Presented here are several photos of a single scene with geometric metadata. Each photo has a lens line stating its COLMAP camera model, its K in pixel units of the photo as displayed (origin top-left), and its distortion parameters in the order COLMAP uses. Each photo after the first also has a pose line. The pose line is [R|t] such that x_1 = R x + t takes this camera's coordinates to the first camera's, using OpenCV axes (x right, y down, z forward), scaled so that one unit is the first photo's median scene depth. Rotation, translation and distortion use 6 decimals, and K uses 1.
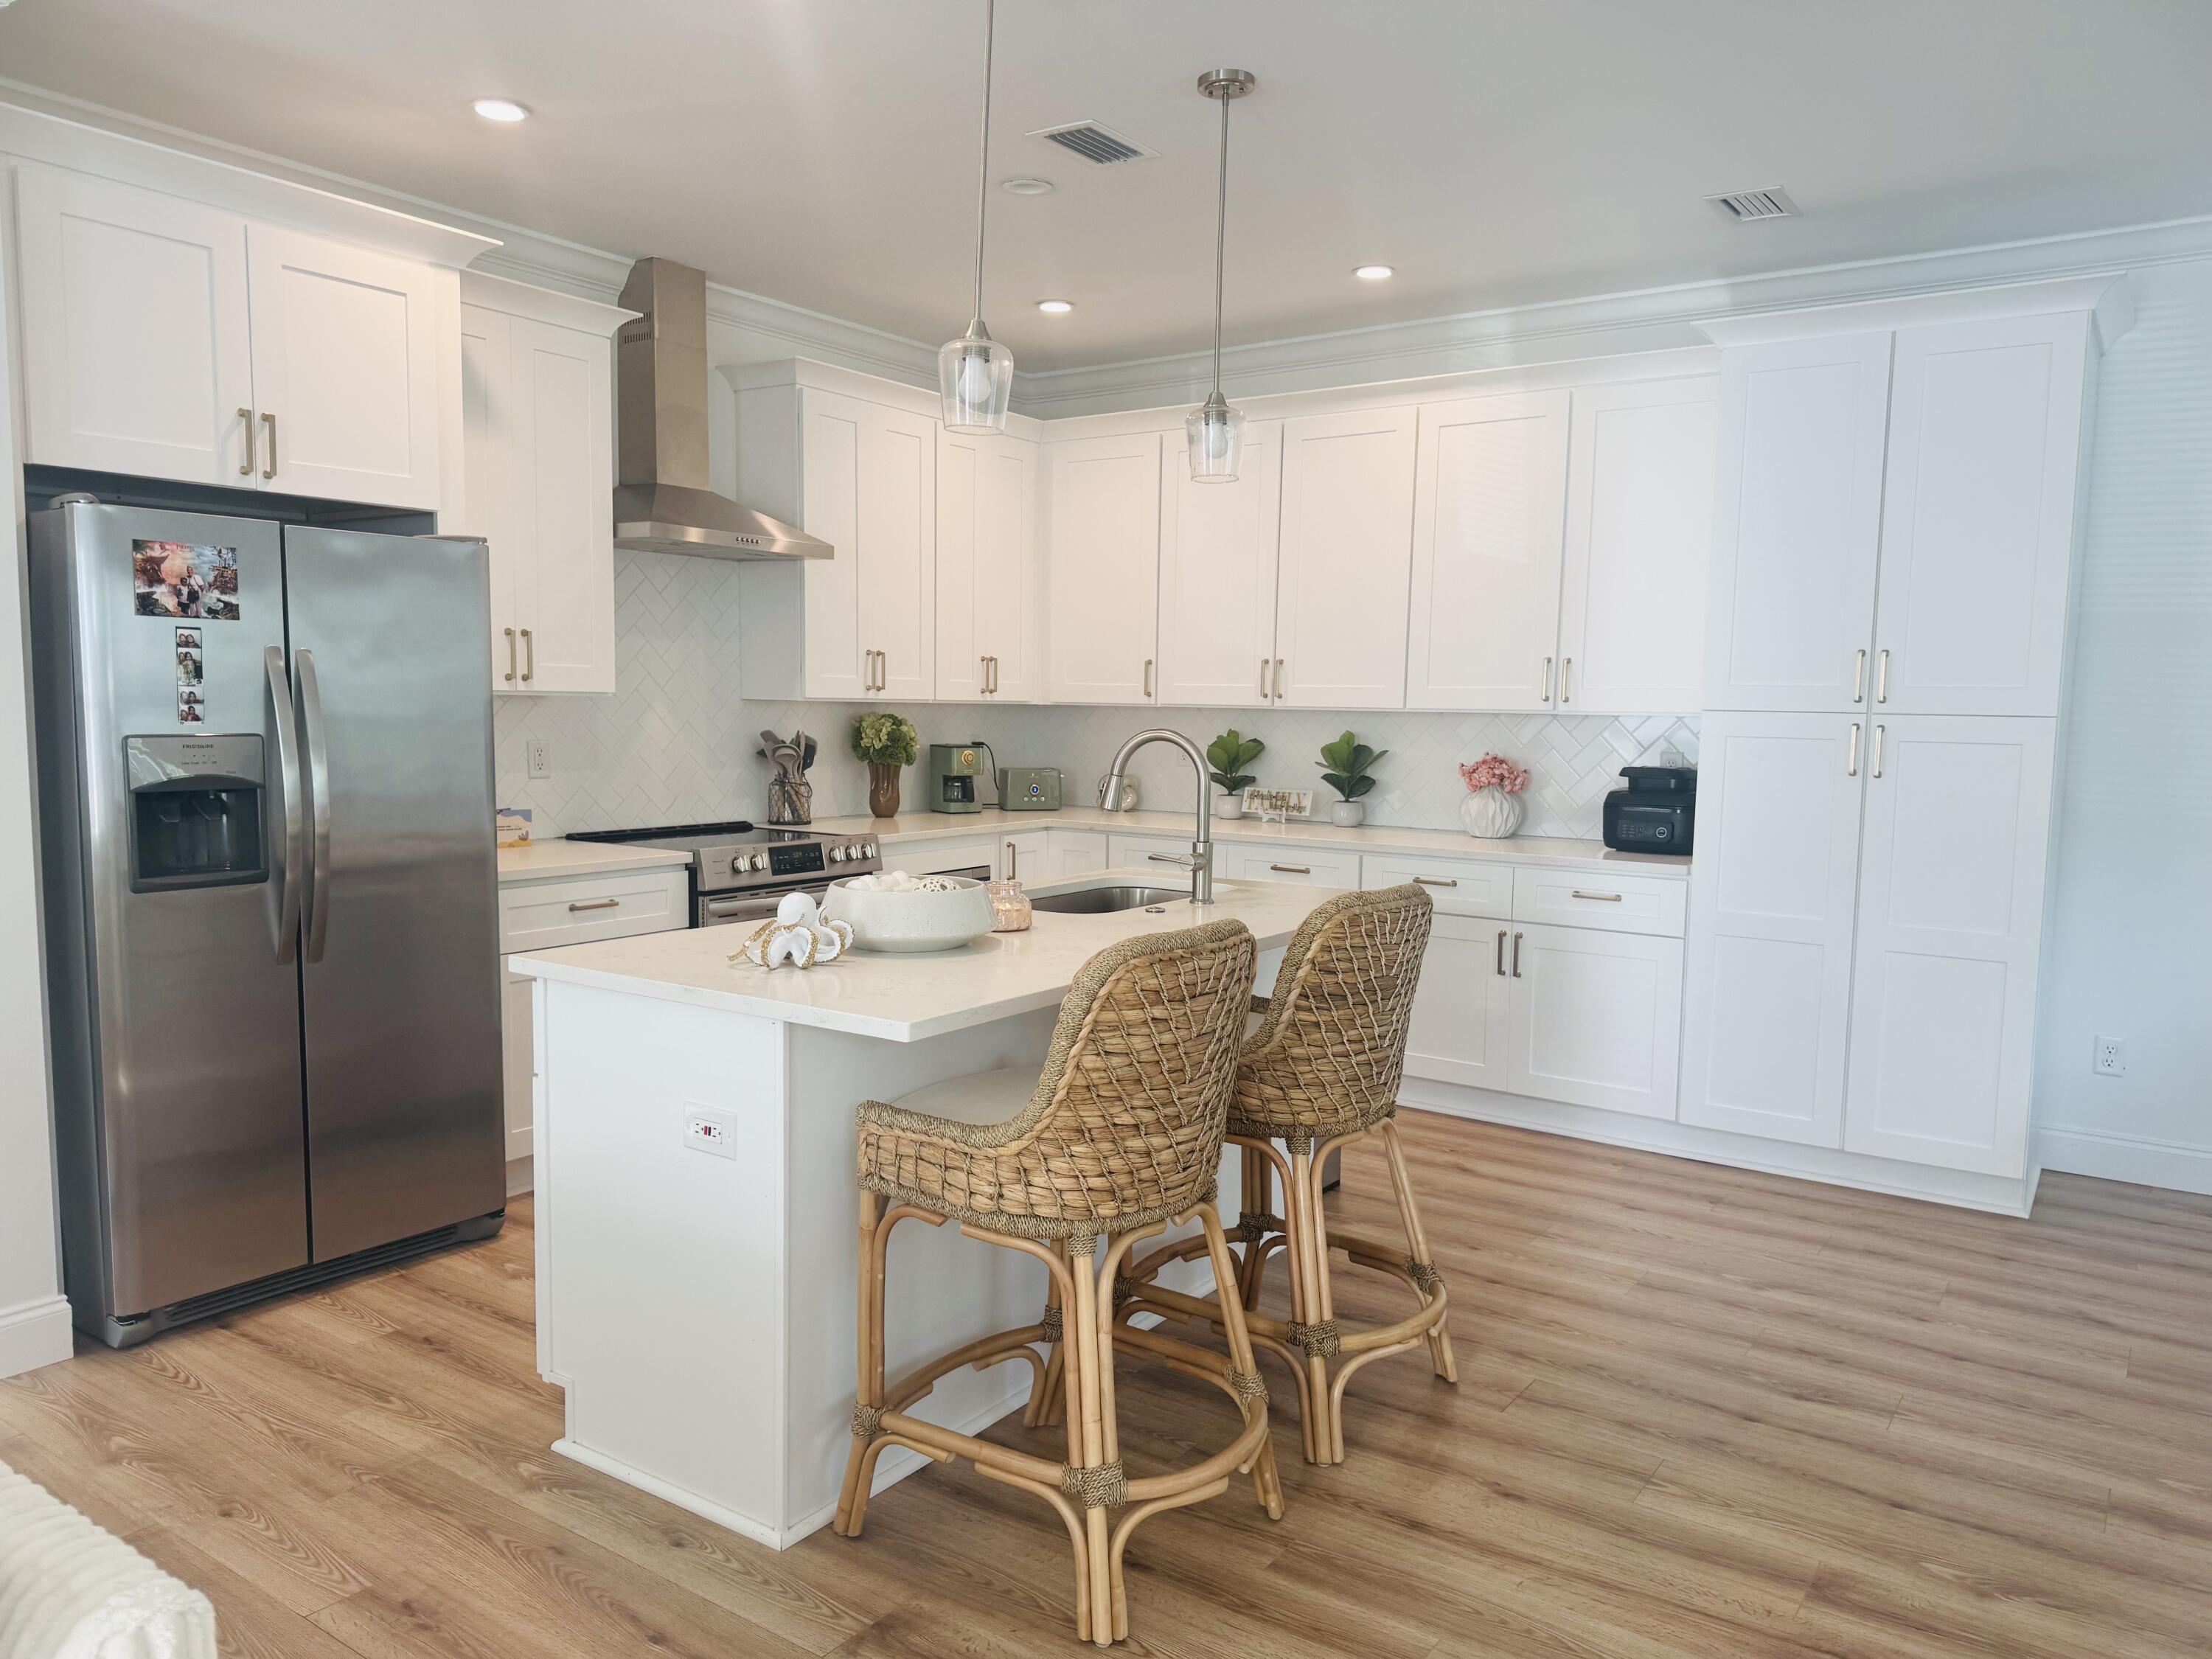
lens RADIAL K [[1538.8, 0, 1098.9], [0, 1538.8, 839.3], [0, 0, 1]] dist [0.004916, -0.004958]
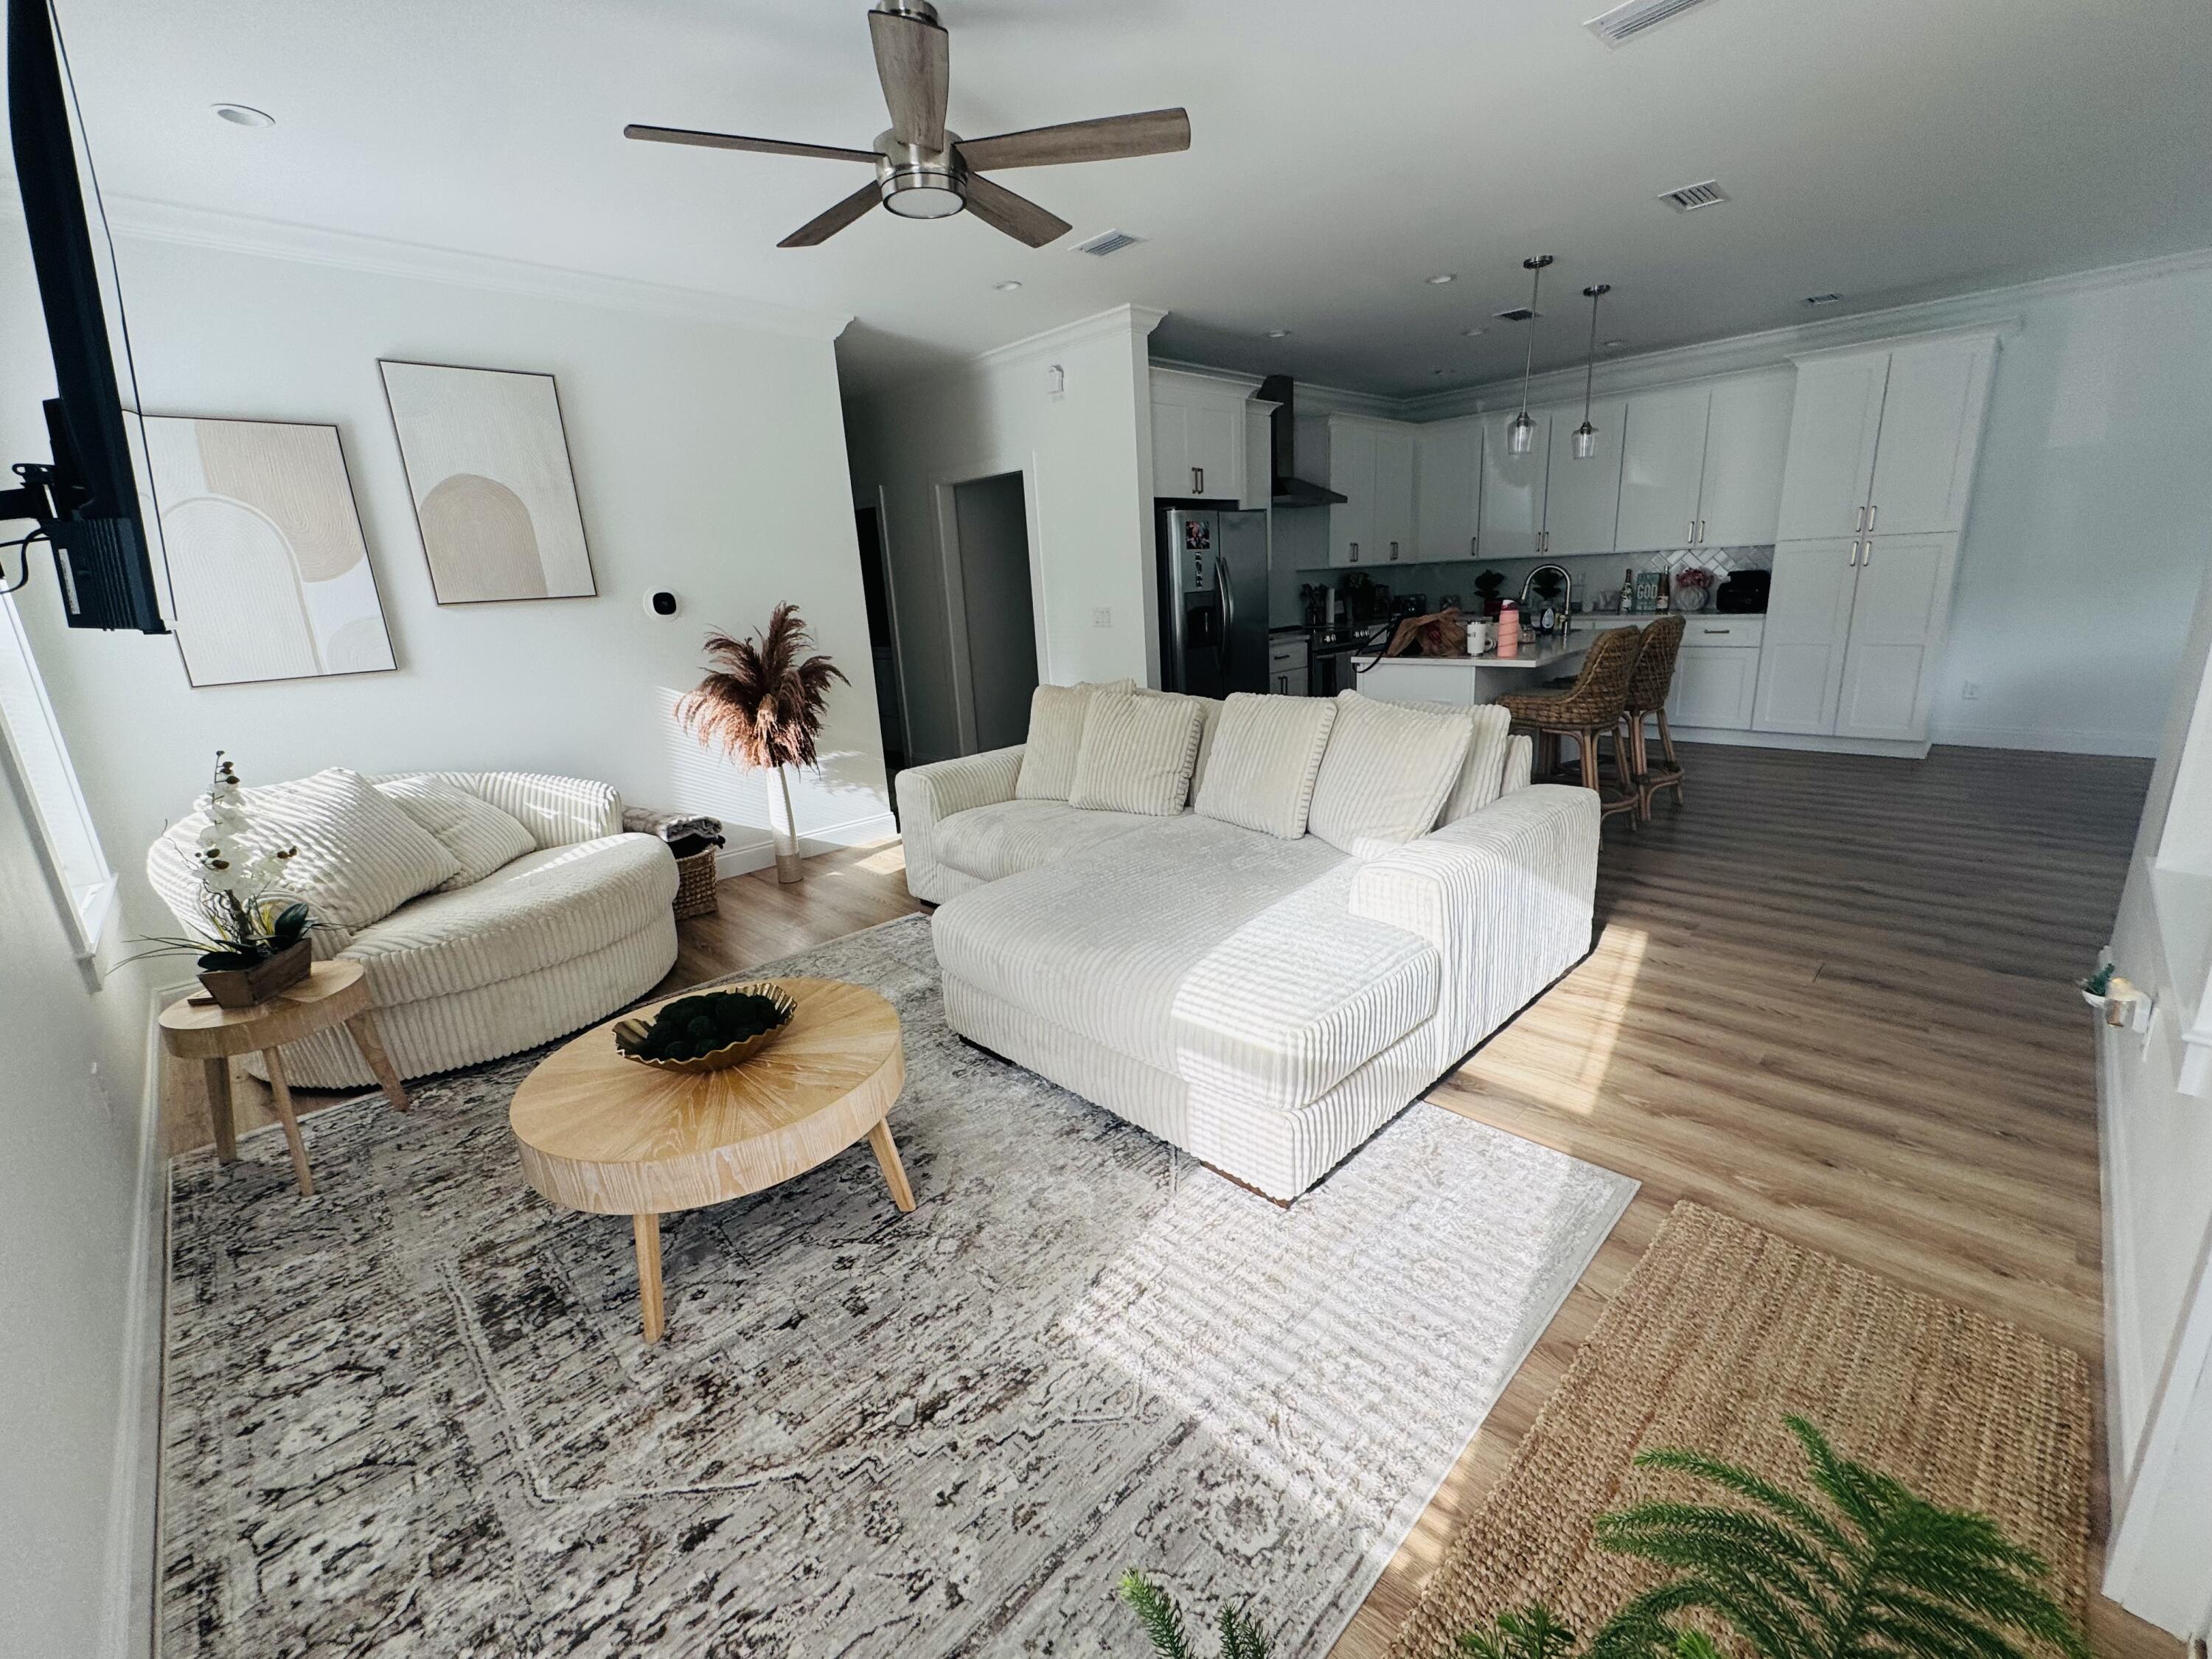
lens RADIAL K [[884.2, 0, 1113.2], [0, 884.2, 816.0], [0, 0, 1]] dist [-0.000875, -0.002215]
pose [[0.980957, -0.020216, -0.193171, -0.303234], [0.053951, 0.983791, 0.171012, 0.035664], [0.186582, -0.178178, 0.966147, -0.469829]]
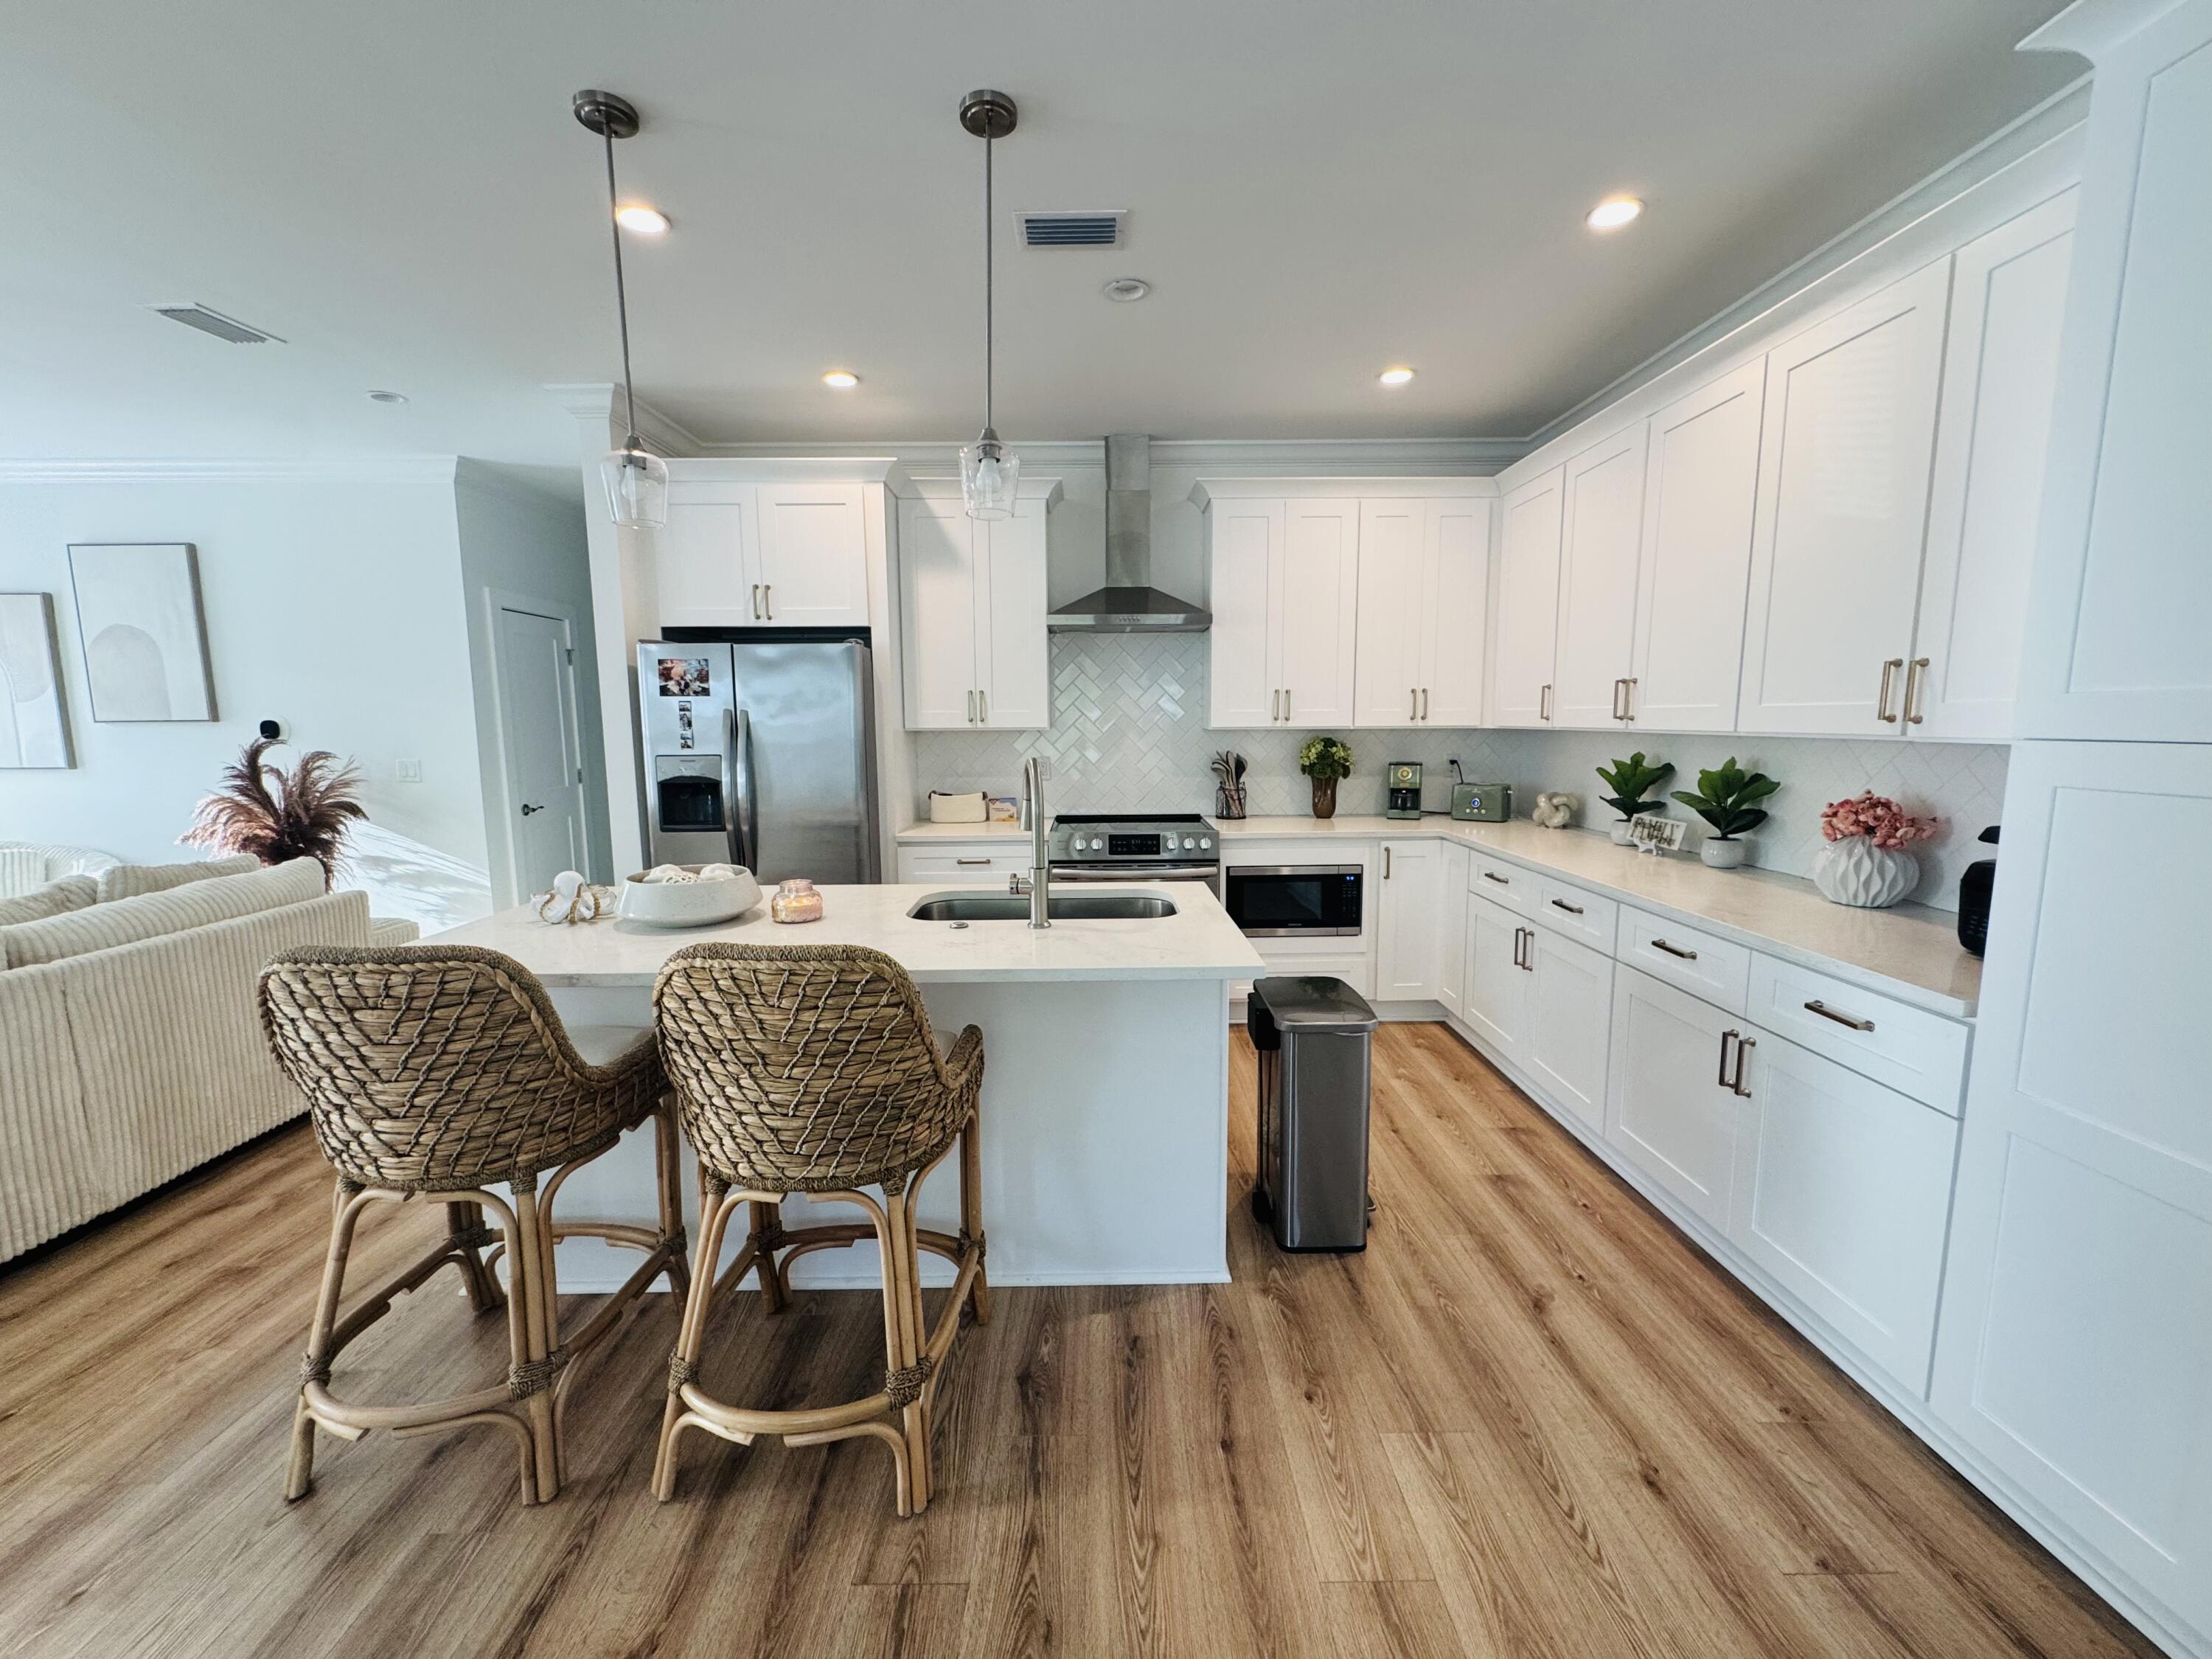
lens RADIAL K [[884.2, 0, 1098.2], [0, 884.2, 828.7], [0, 0, 1]] dist [-0.000875, -0.002215]
pose [[0.578142, 0.082938, -0.811710, 0.456741], [-0.058145, 0.996479, 0.060403, -0.050155], [0.813862, 0.012275, 0.580929, 0.530980]]
